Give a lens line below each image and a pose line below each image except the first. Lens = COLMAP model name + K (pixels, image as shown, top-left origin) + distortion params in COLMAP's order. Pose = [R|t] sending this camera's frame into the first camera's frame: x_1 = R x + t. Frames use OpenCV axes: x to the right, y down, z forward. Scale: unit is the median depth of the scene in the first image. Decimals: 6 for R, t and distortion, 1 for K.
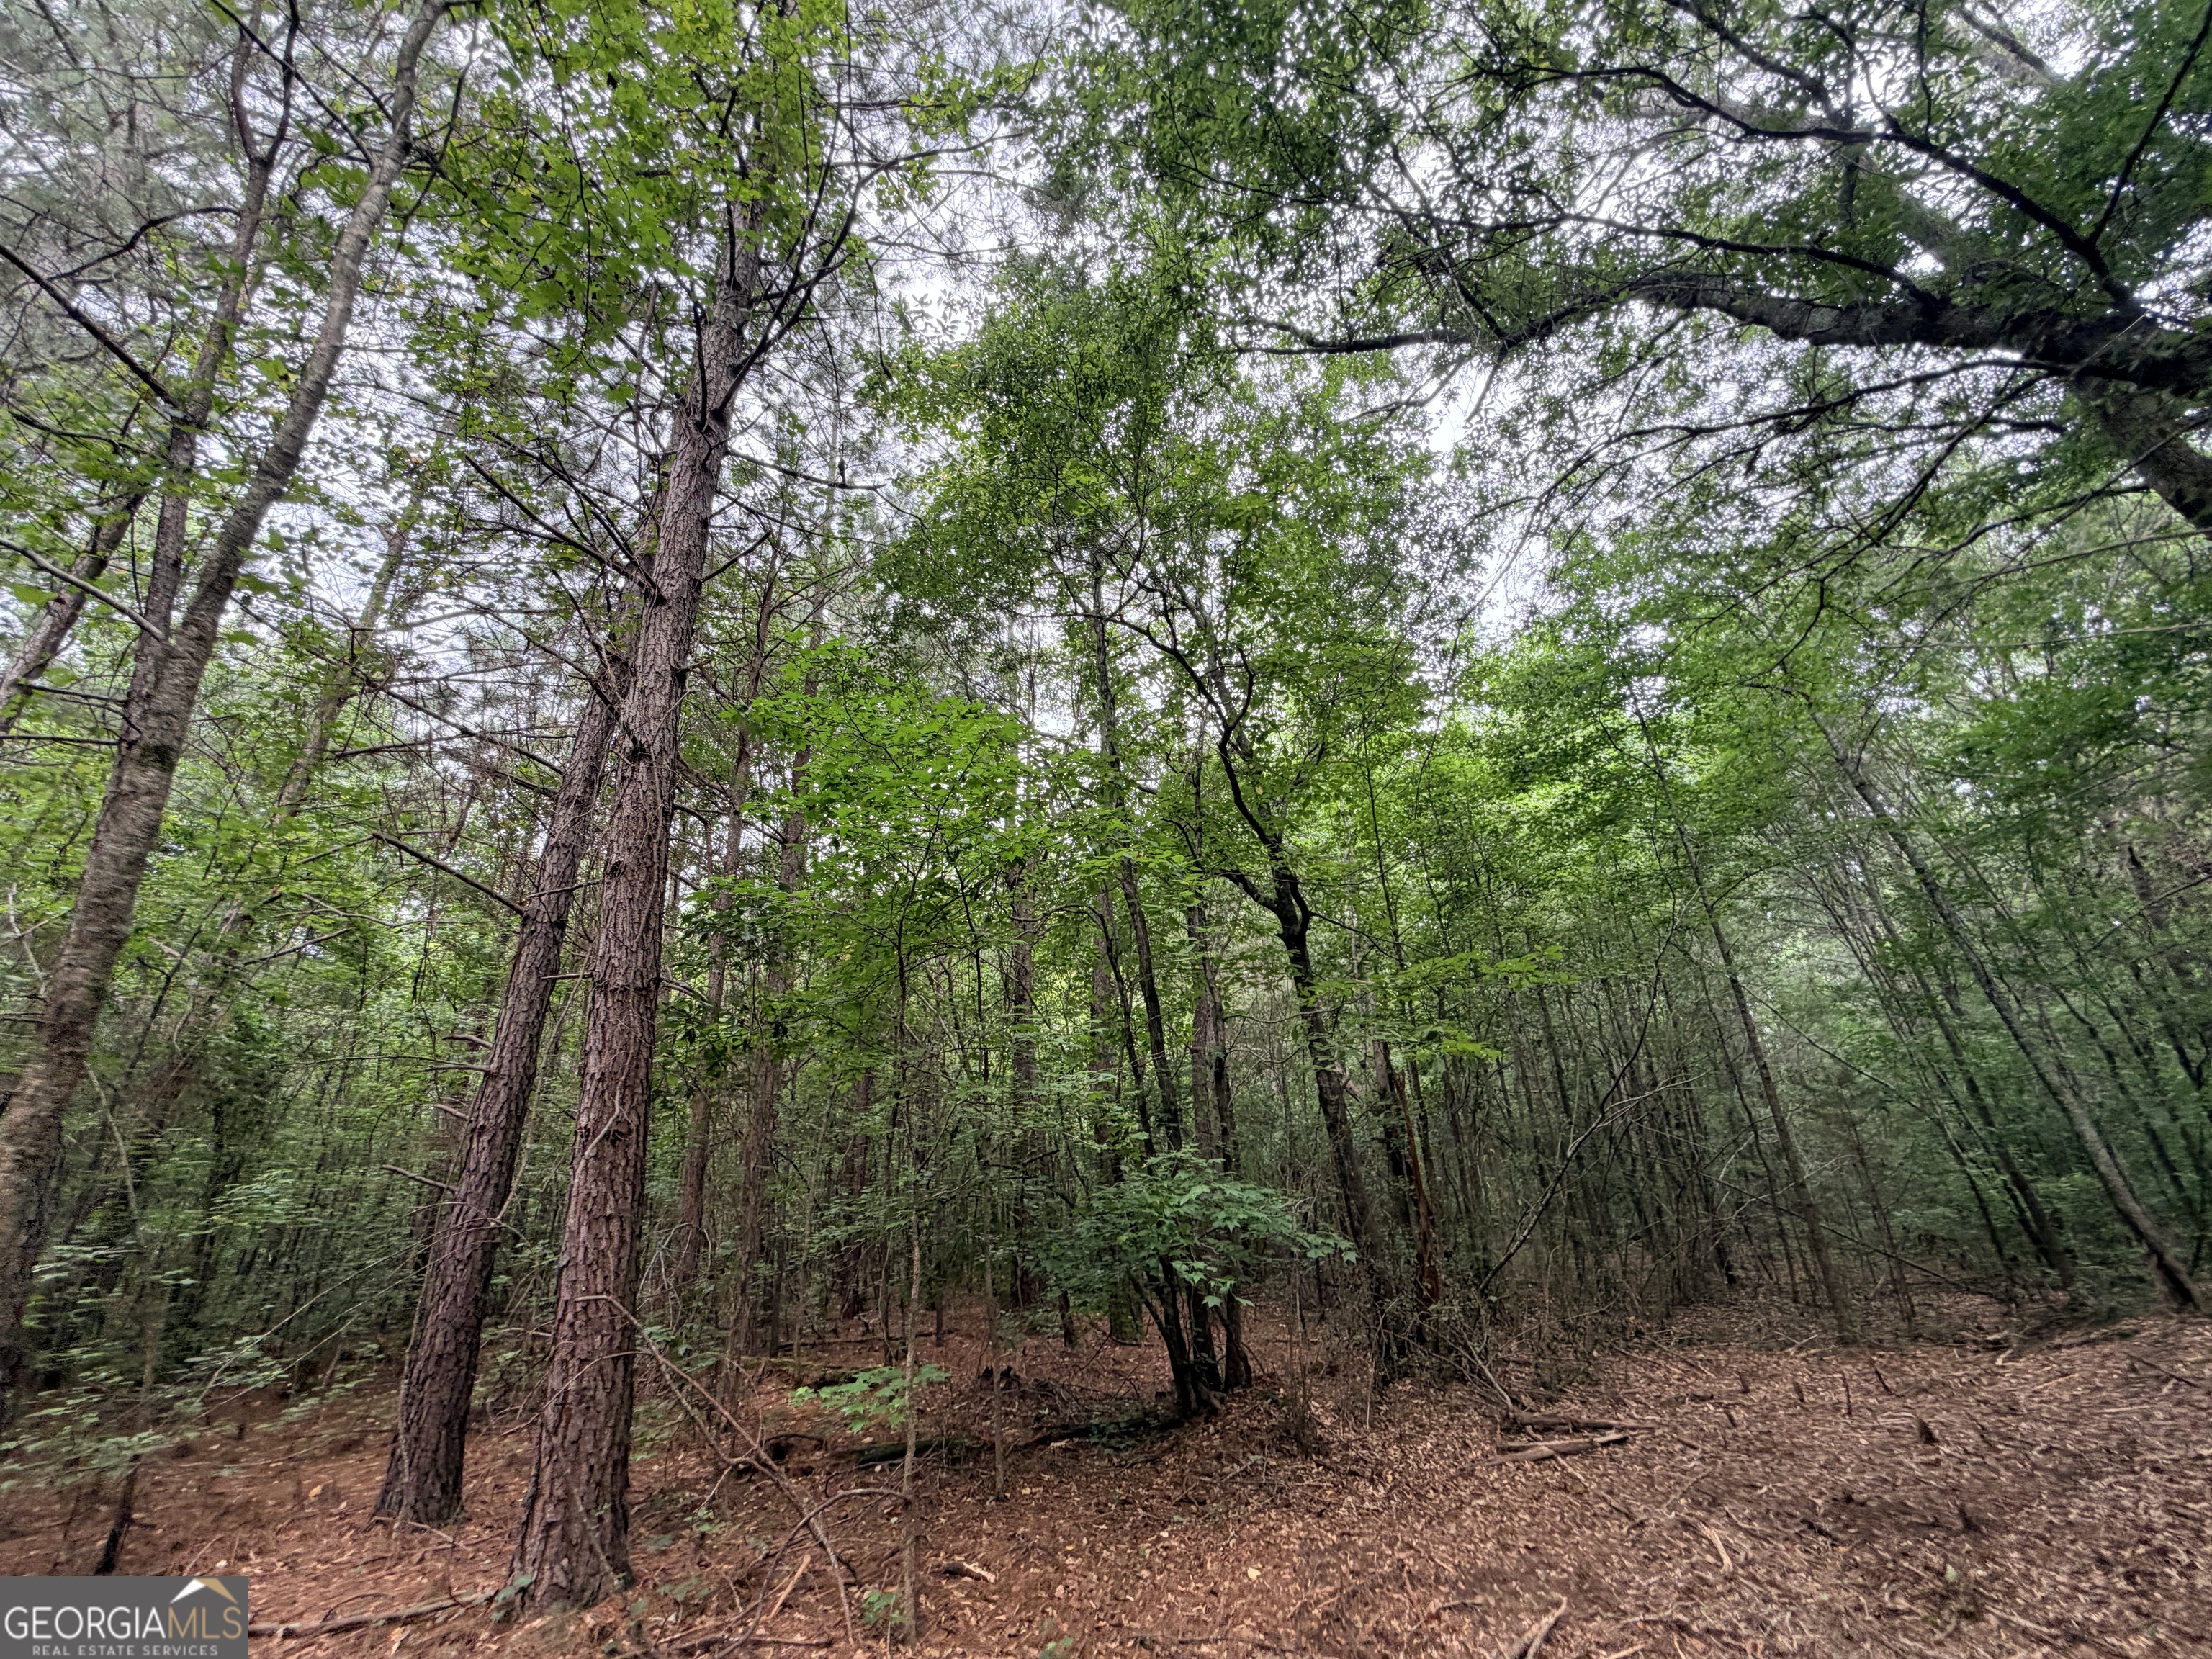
lens RADIAL K [[877.1, 0, 1106.0], [0, 877.1, 829.5], [0, 0, 1]] dist [-0.001916, 0.000357]
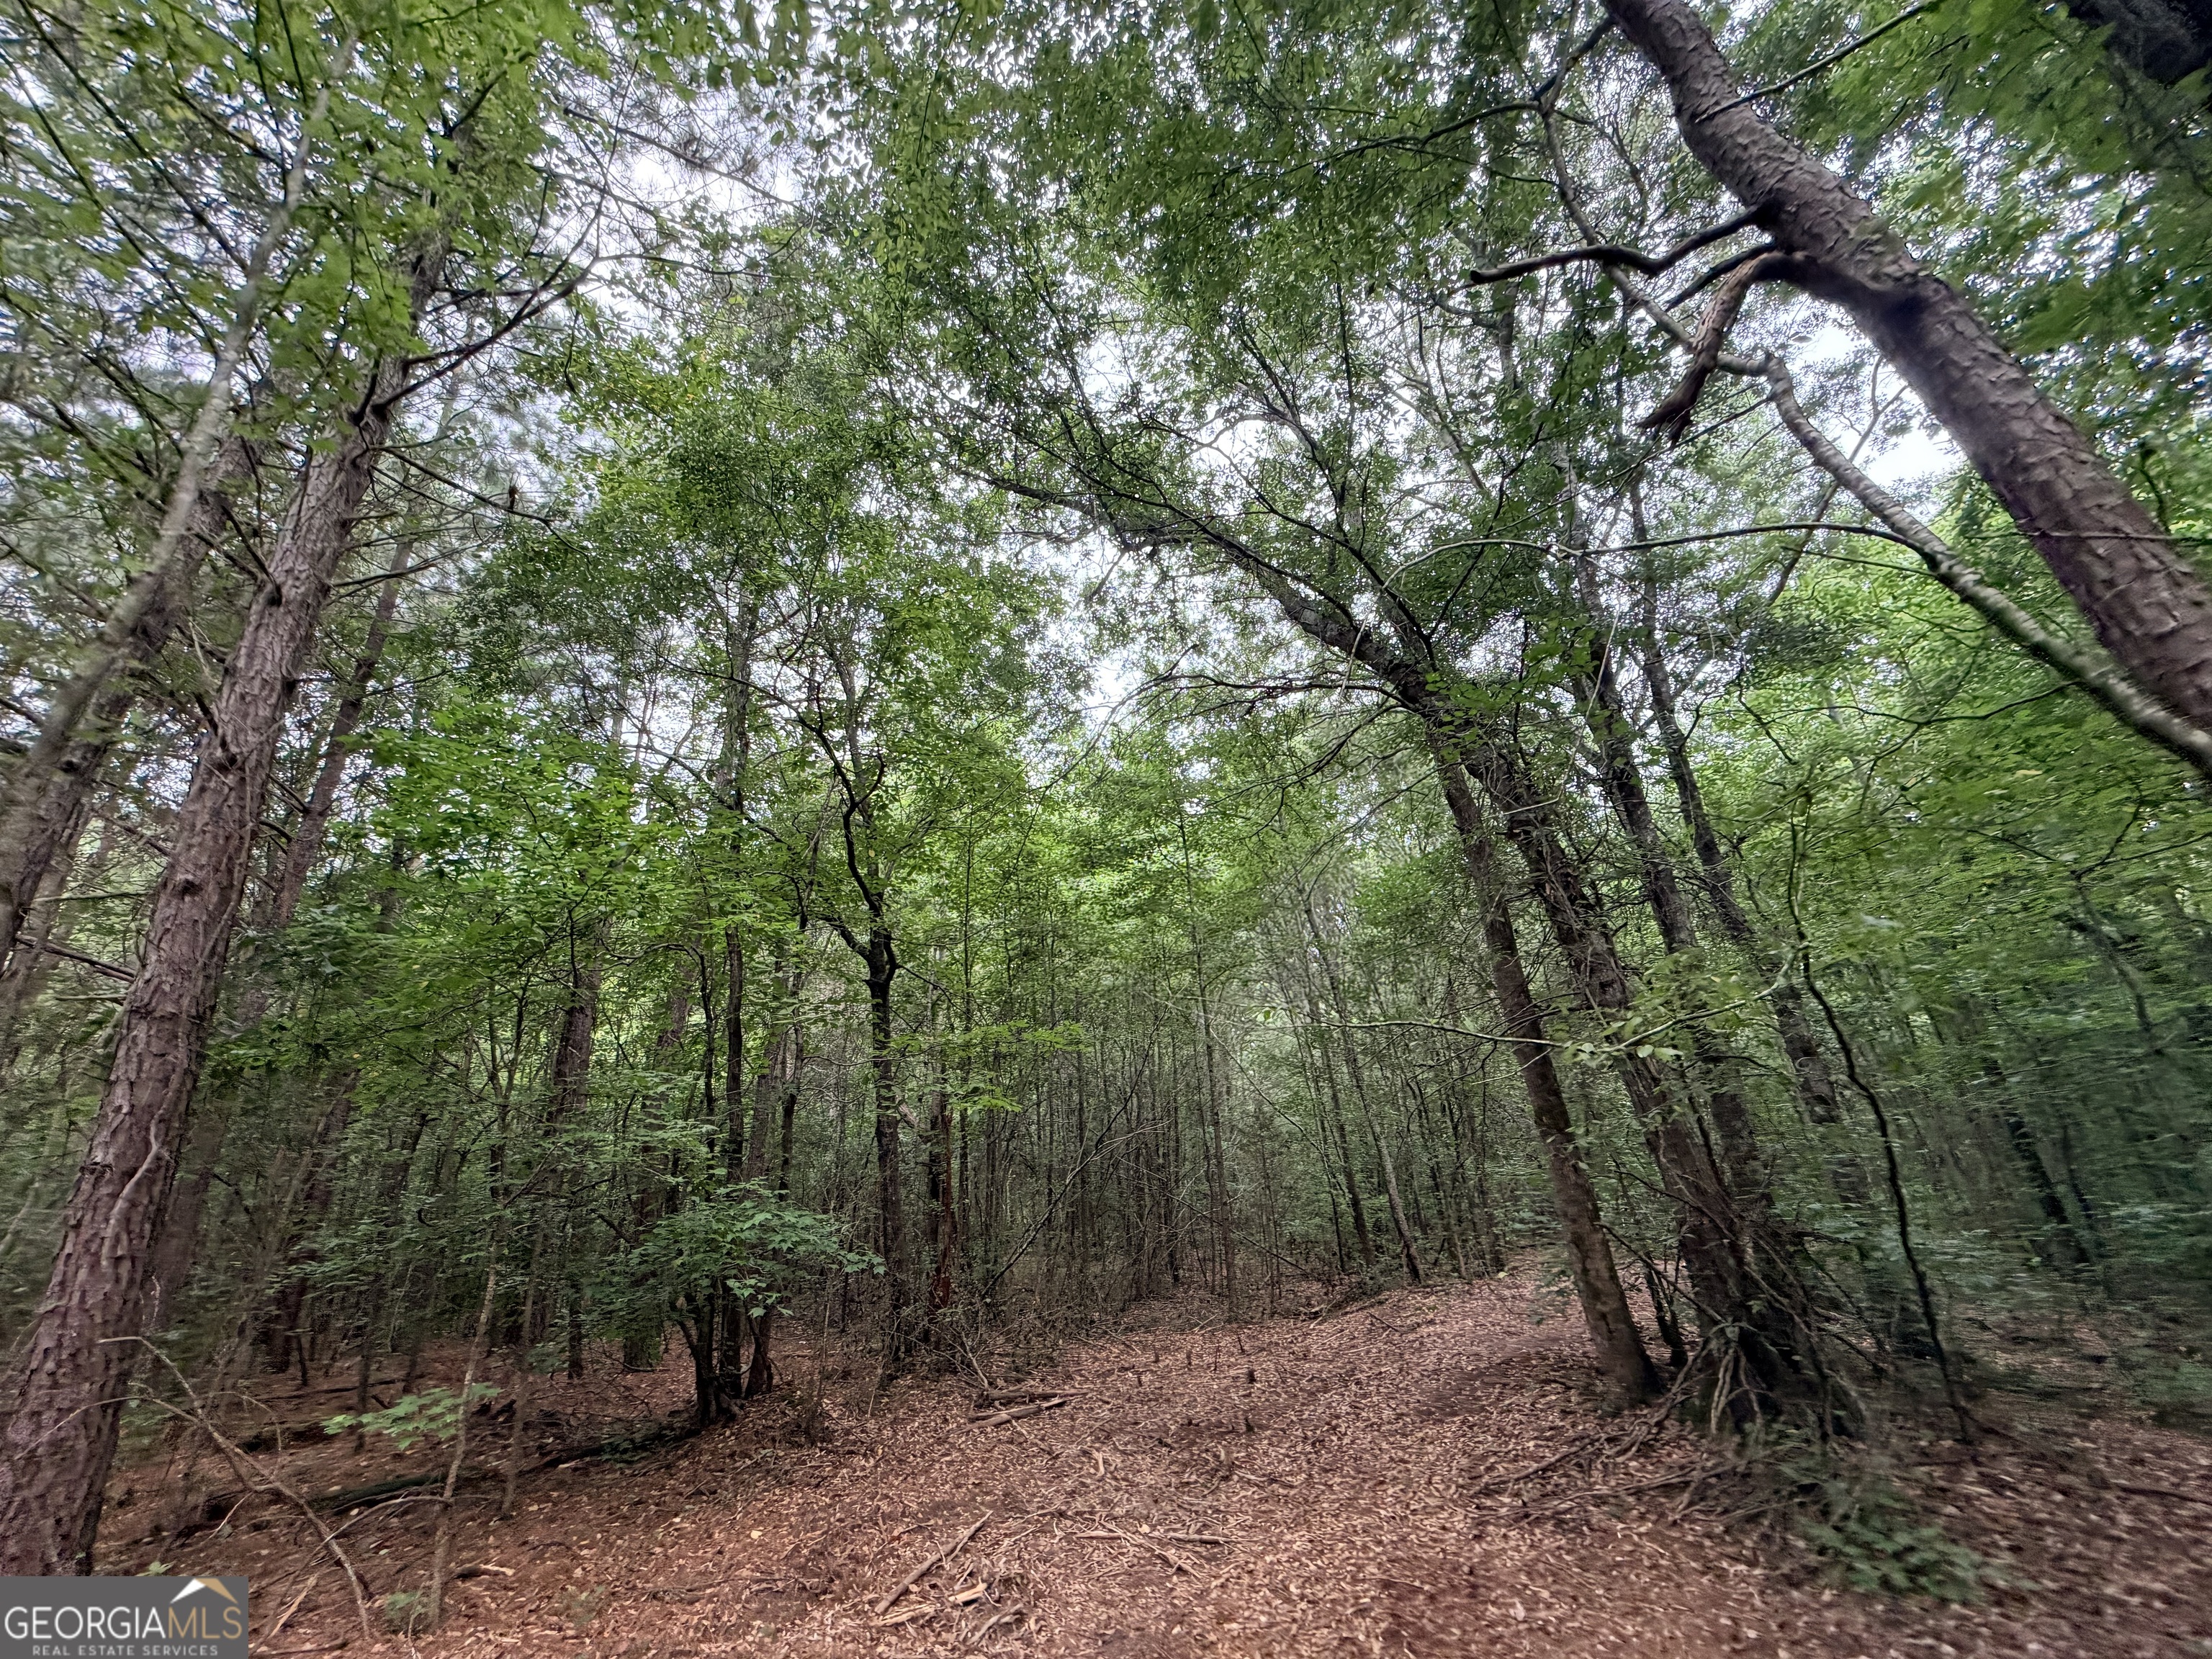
lens RADIAL K [[877.1, 0, 1106.0], [0, 877.1, 829.5], [0, 0, 1]] dist [-0.001916, 0.000357]
pose [[0.888709, 0.171309, 0.425265, -0.057634], [-0.163565, 0.985000, -0.054972, -0.089051], [-0.428303, -0.020704, 0.903398, -0.197312]]
